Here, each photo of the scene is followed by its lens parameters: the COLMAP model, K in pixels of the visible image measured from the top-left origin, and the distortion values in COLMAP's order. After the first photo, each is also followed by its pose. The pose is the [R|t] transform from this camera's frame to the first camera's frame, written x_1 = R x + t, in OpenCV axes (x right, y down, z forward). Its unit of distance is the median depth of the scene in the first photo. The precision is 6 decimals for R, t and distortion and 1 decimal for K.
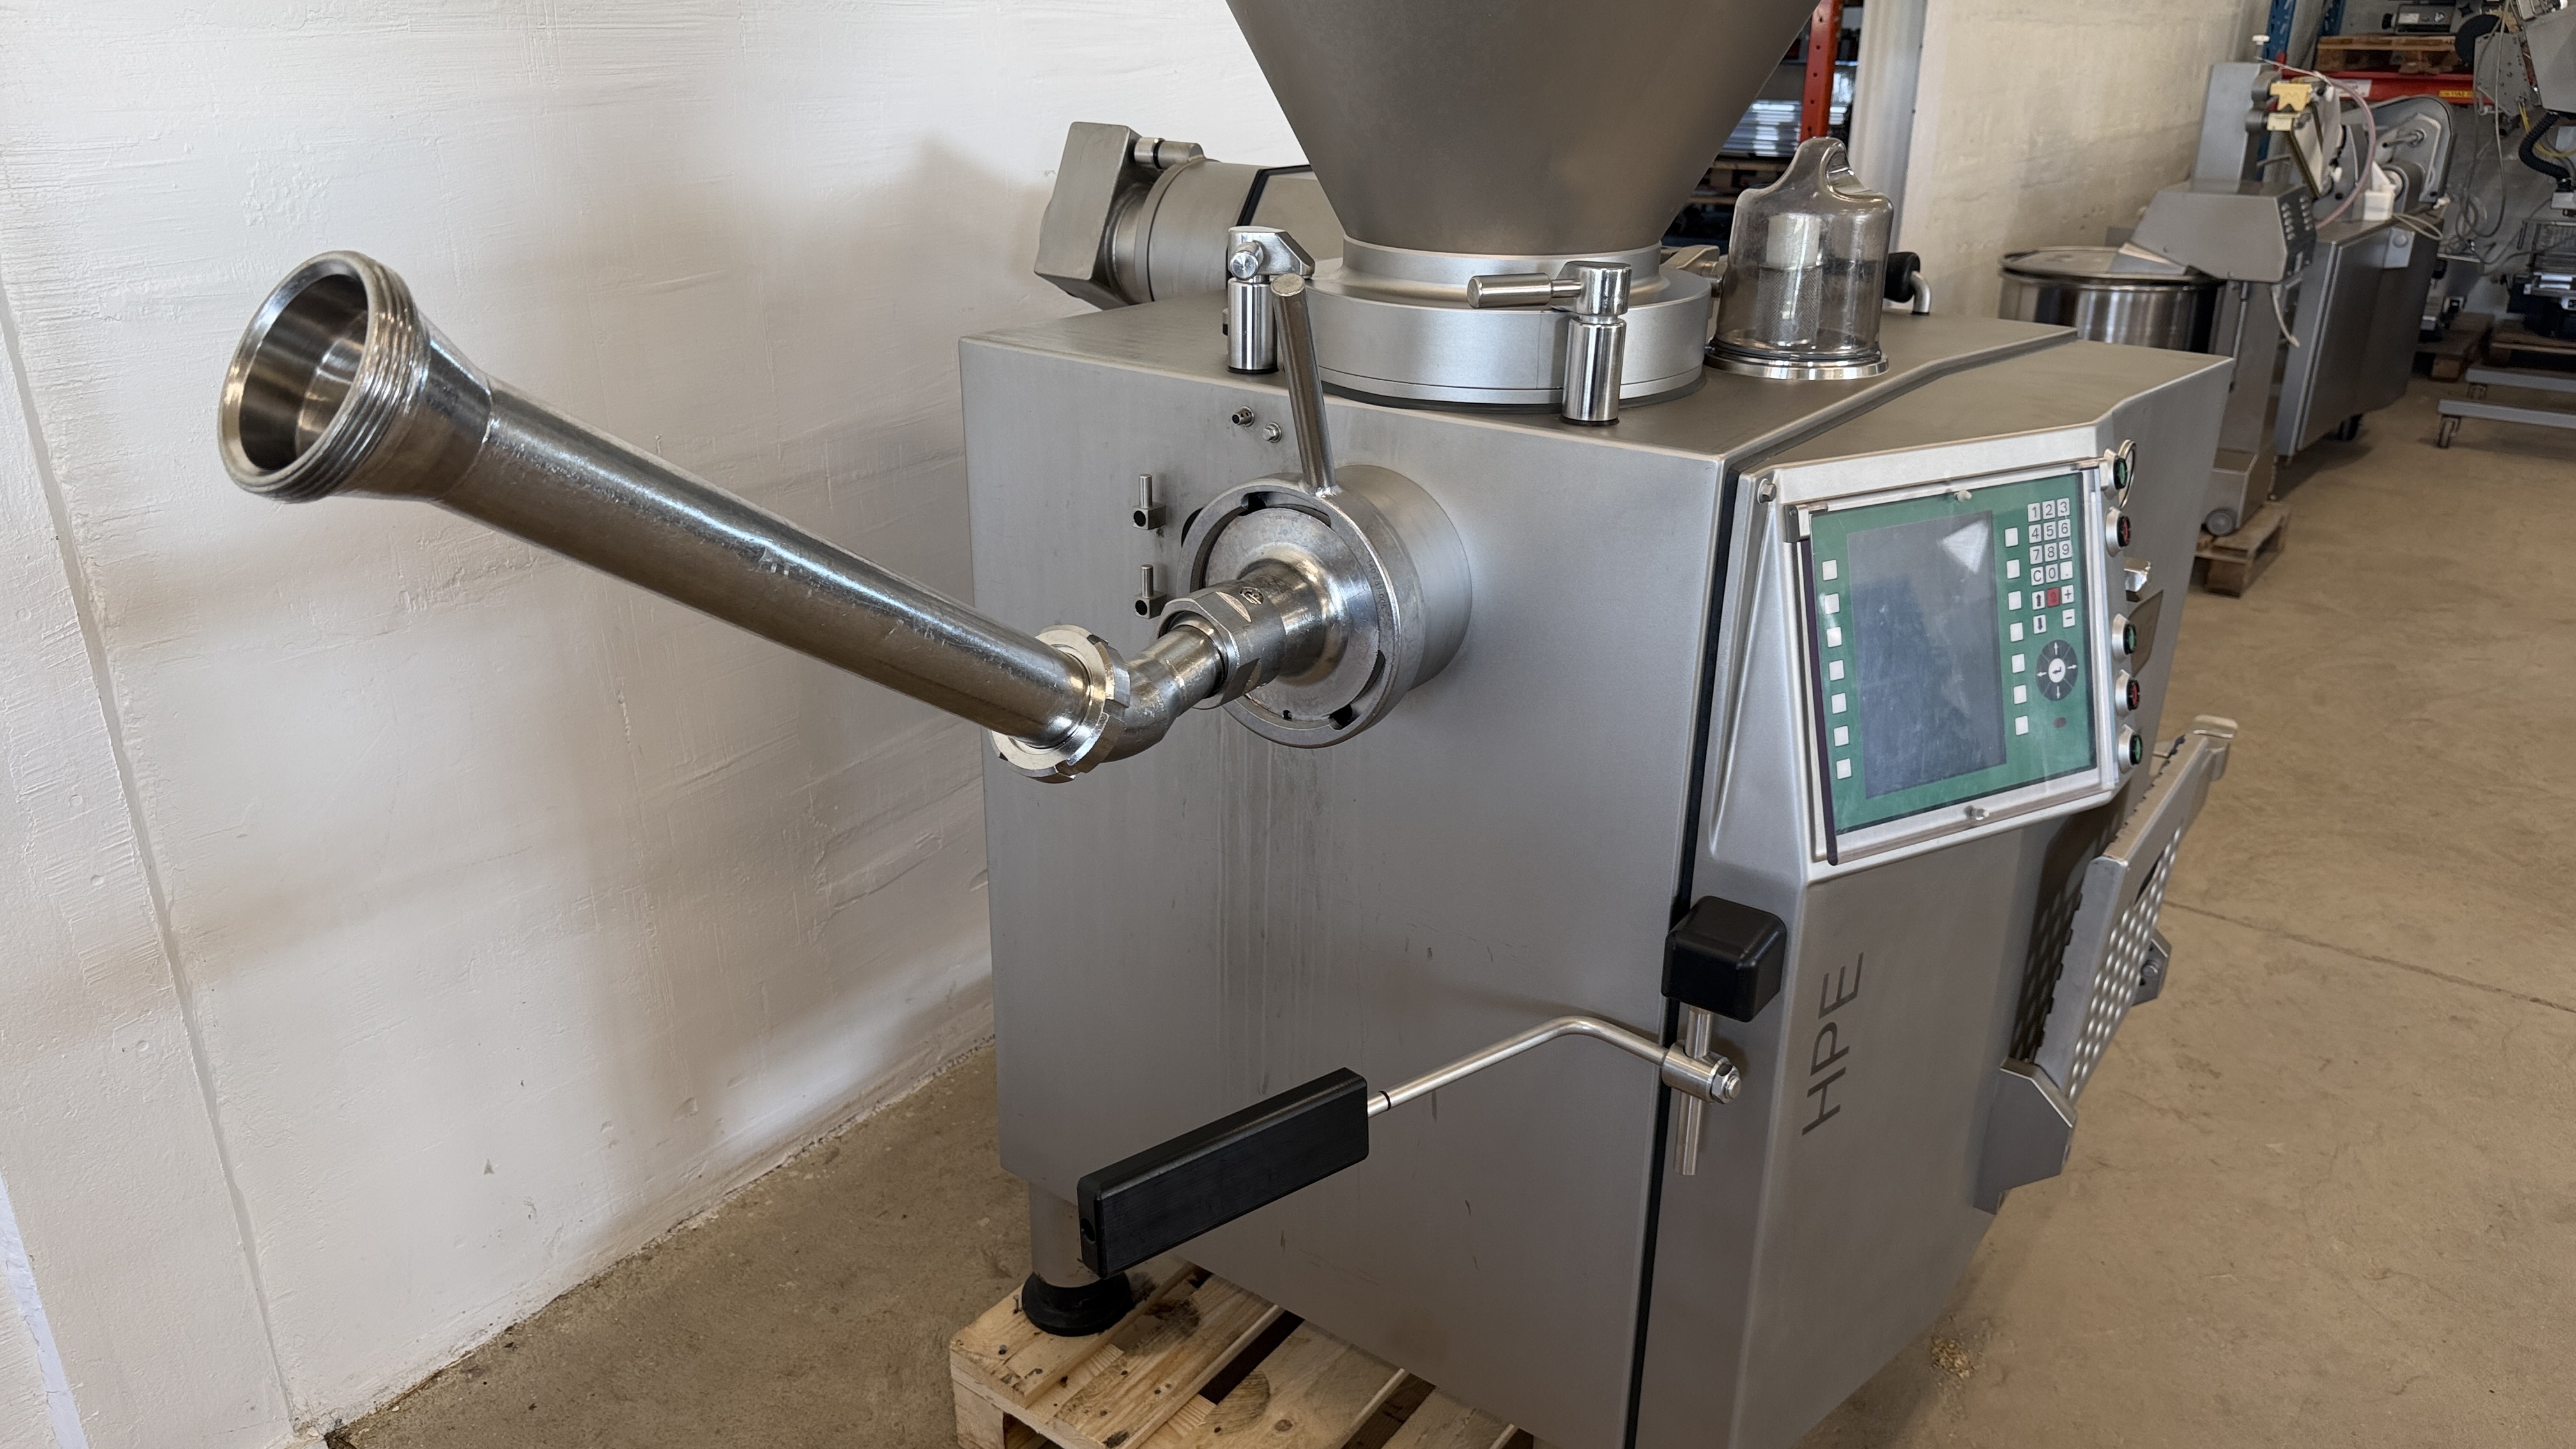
lens RADIAL K [[1831.9, 0, 1288.0], [0, 1831.9, 724.5], [0, 0, 1]] dist [0.002103, 0.000526]
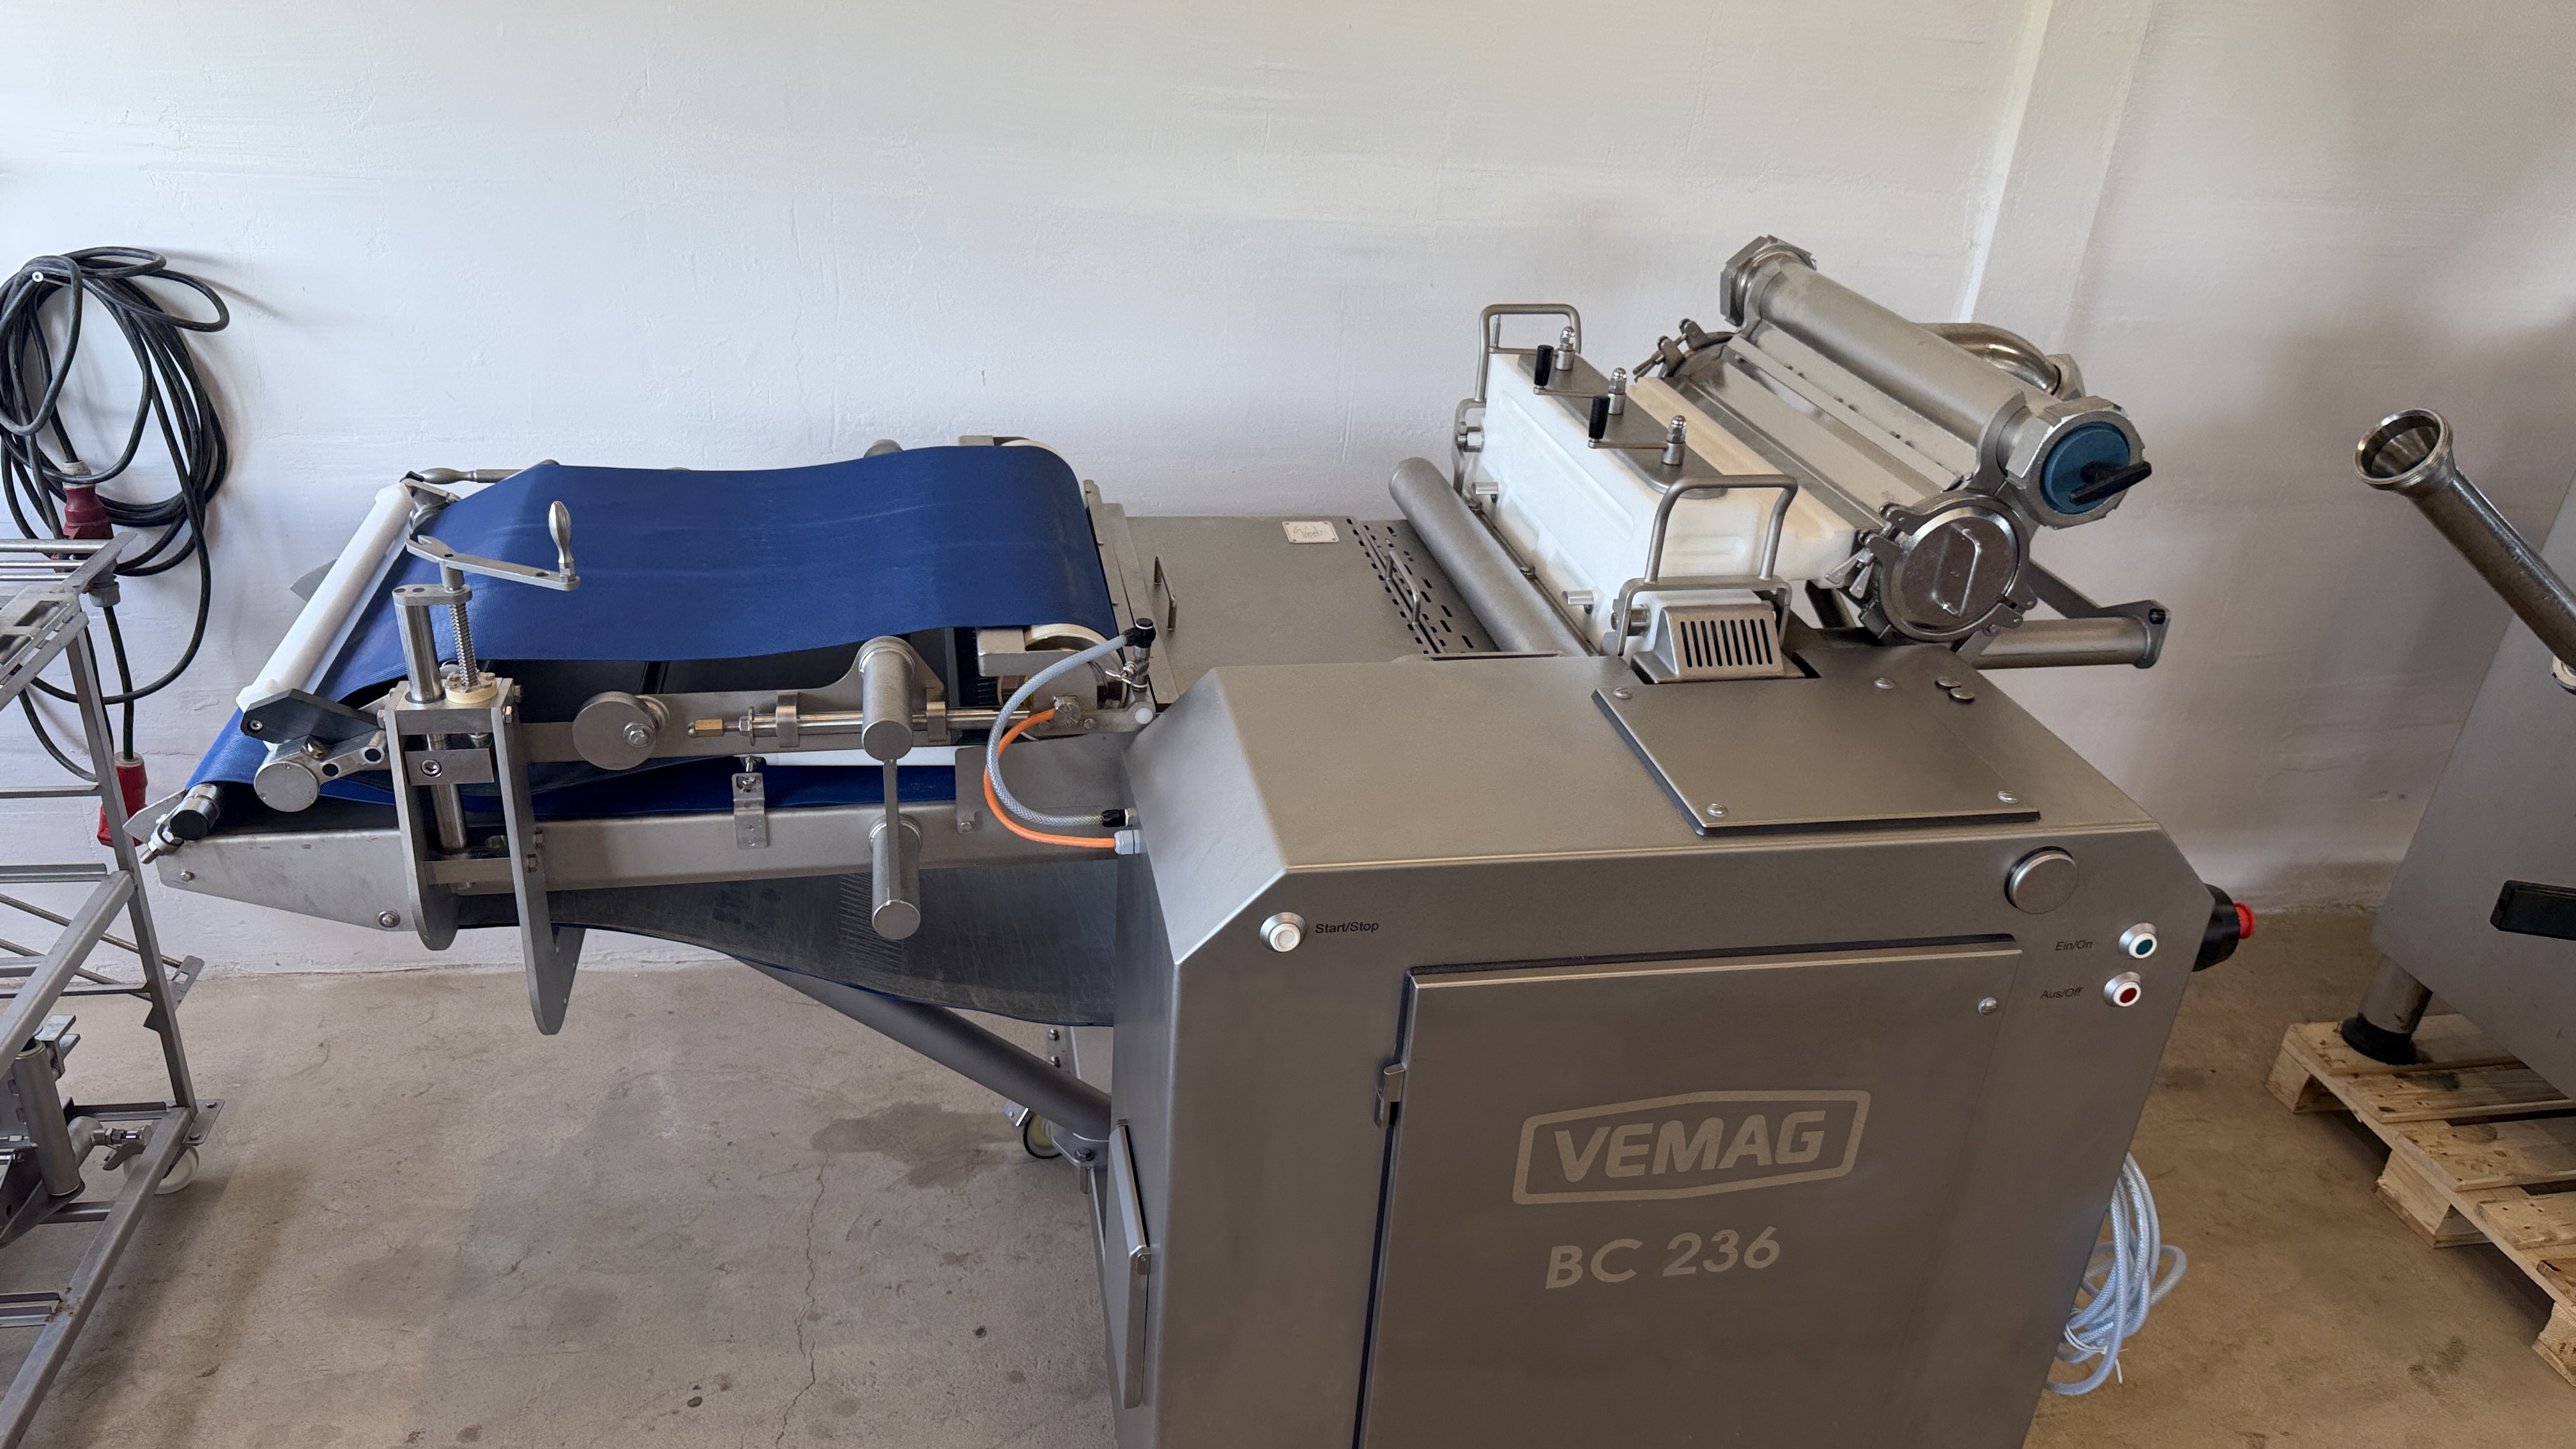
lens RADIAL K [[1777.5, 0, 1300.2], [0, 1777.5, 740.1], [0, 0, 1]] dist [-0.019490, -0.001810]
pose [[0.734490, 0.353822, -0.579080, -0.014538], [-0.319788, 0.933097, 0.164517, 0.172069], [0.598548, 0.064346, 0.798499, -1.134636]]
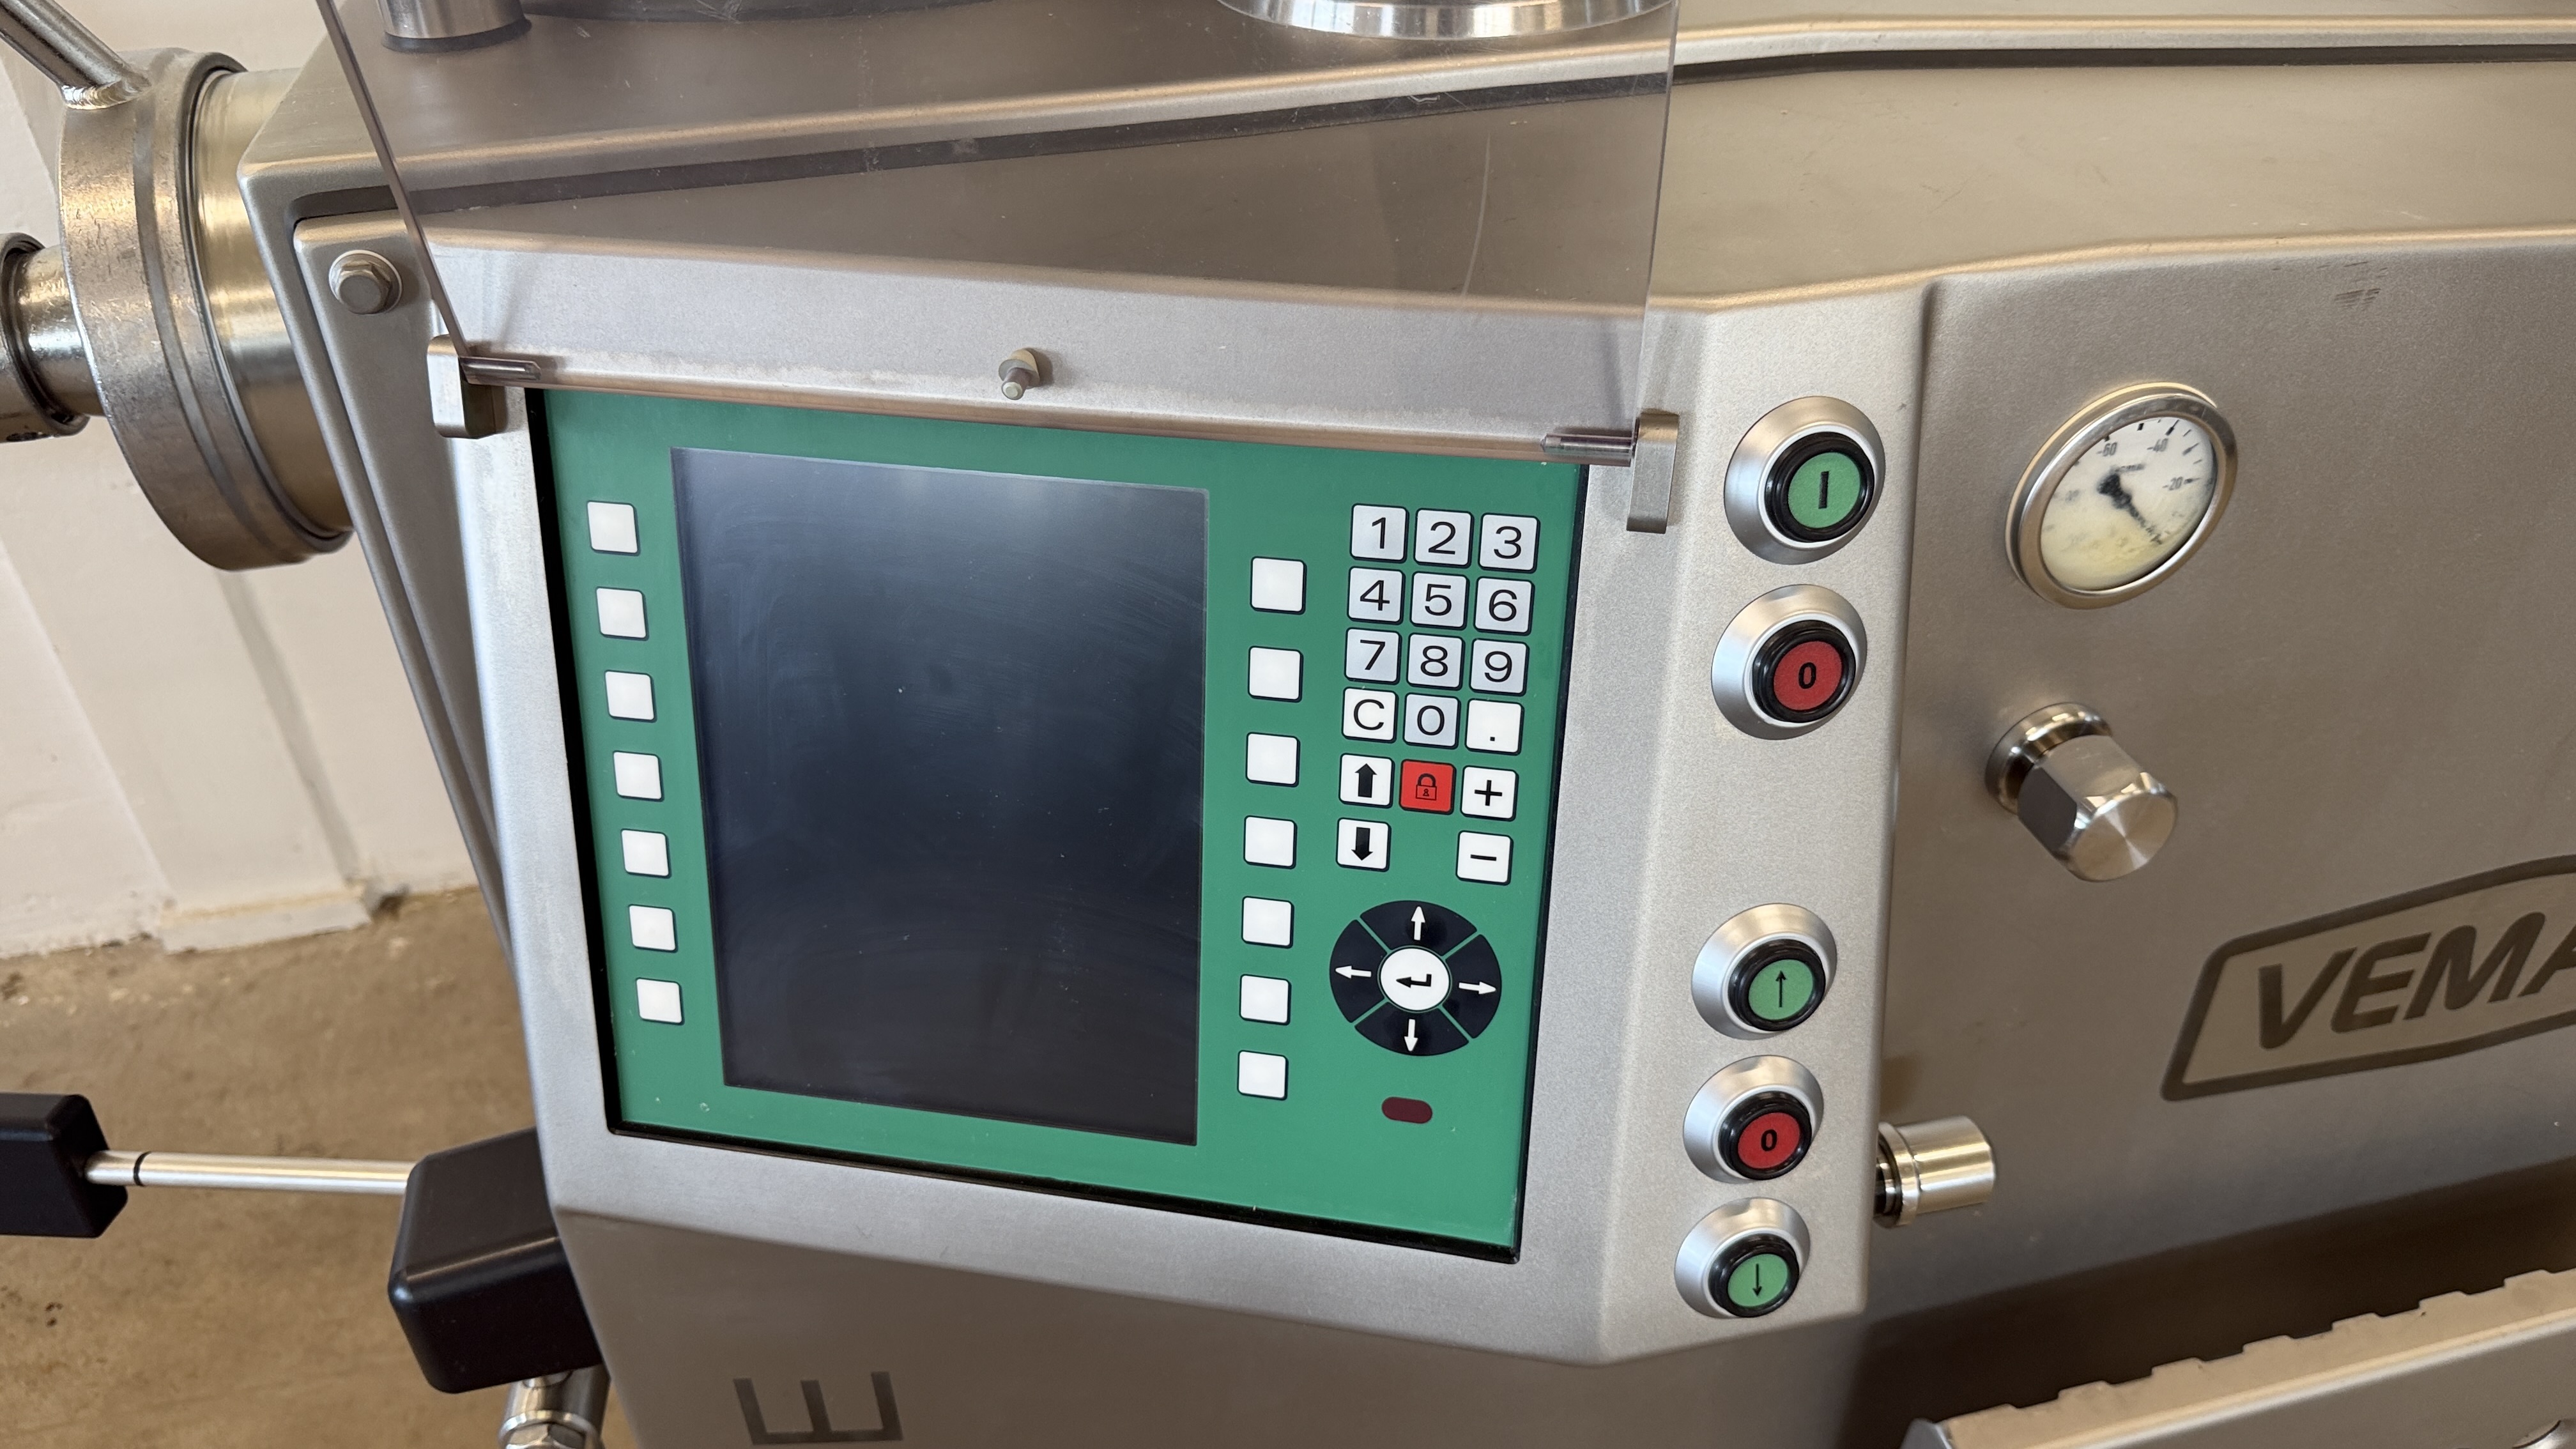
lens RADIAL K [[1767.5, 0, 1281.7], [0, 1767.5, 714.4], [0, 0, 1]] dist [0.141904, -0.180686]
pose [[0.768601, 0.342034, -0.540615, 0.566360], [-0.210295, 0.933191, 0.291427, -0.171113], [0.604175, -0.110302, 0.789180, 0.718782]]
